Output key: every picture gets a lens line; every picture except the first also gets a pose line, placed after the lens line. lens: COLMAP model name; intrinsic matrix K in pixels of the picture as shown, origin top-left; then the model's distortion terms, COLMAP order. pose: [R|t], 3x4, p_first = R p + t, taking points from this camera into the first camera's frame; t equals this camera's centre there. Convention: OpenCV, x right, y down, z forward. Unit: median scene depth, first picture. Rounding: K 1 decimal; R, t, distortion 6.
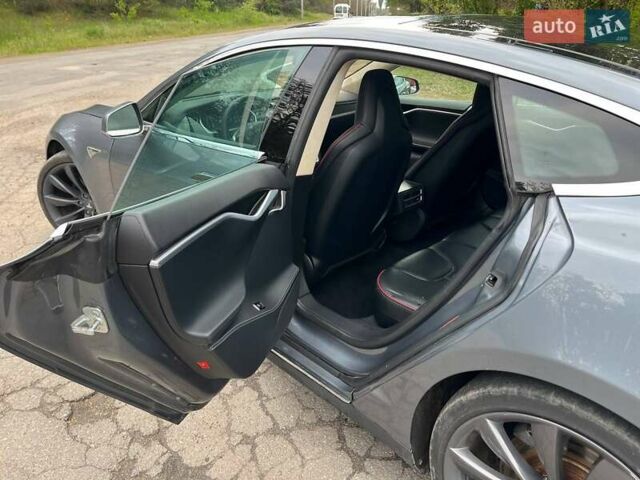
lens RADIAL K [[497.0, 0, 321.1], [0, 497.0, 246.9], [0, 0, 1]] dist [0.076324, -0.106463]
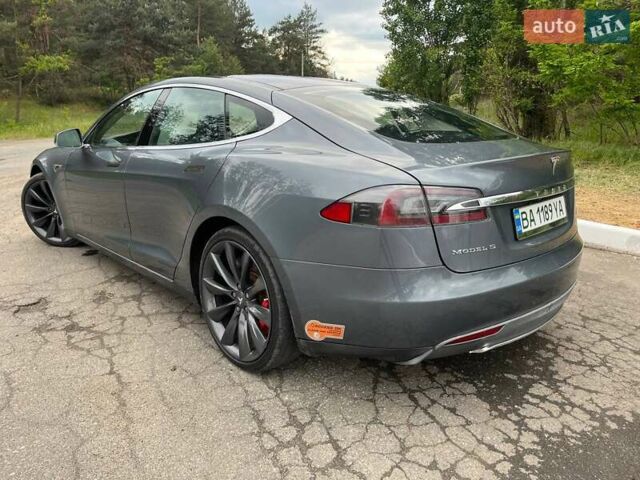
lens RADIAL K [[497.0, 0, 314.7], [0, 497.0, 246.1], [0, 0, 1]] dist [0.076324, -0.106463]
pose [[0.999745, 0.000591, -0.022554, 0.301574], [-0.004287, 0.986418, -0.164196, 0.245577], [0.022150, 0.164251, 0.986170, -0.368944]]
